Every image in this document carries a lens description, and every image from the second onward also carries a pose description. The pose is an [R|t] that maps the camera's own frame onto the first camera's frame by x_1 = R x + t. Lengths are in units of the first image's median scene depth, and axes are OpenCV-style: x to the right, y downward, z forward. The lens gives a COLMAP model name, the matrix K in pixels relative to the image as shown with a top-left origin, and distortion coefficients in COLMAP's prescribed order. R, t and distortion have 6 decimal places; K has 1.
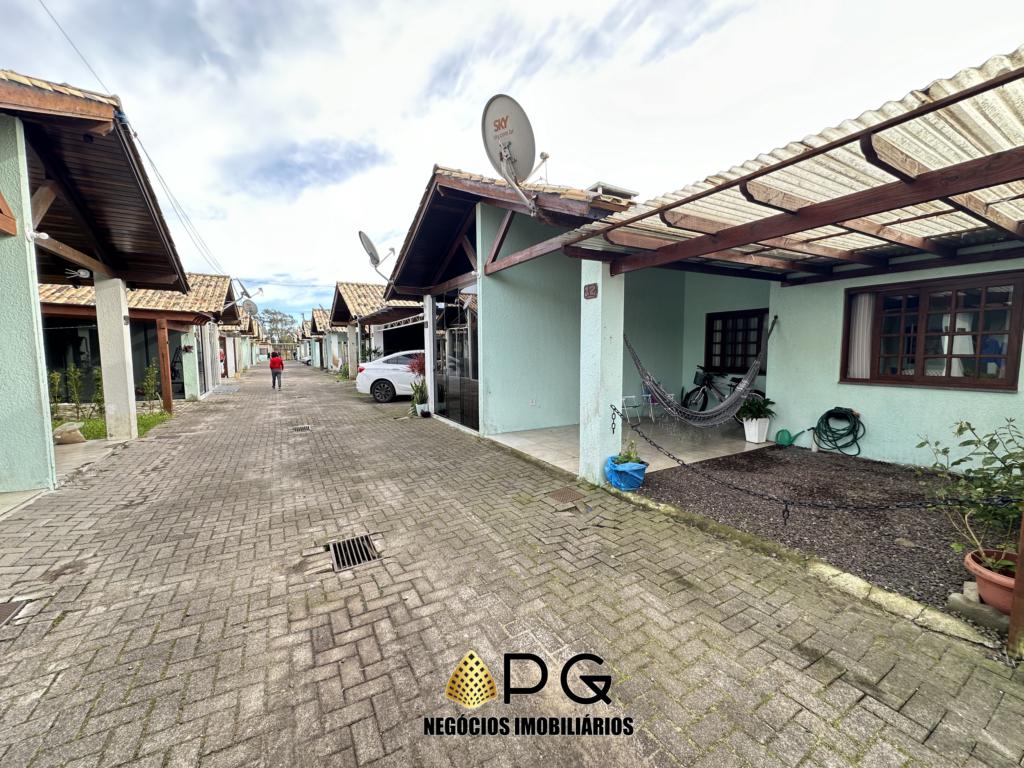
lens RADIAL K [[407.3, 0, 512.3], [0, 407.3, 382.6], [0, 0, 1]] dist [-0.002685, -0.000167]
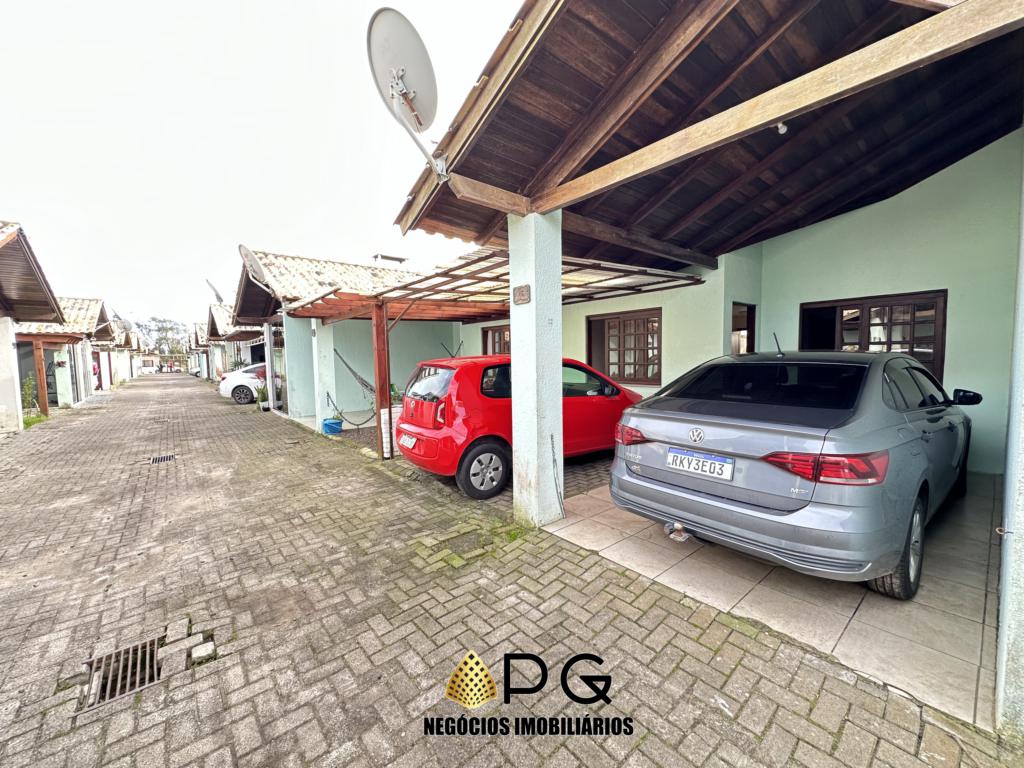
lens RADIAL K [[407.3, 0, 512.1], [0, 407.3, 381.4], [0, 0, 1]] dist [-0.002685, -0.000167]
pose [[0.984240, -0.024139, 0.175184, 0.270658], [0.027528, 0.999478, -0.016936, 0.022325], [-0.174684, 0.021492, 0.984390, -0.369797]]
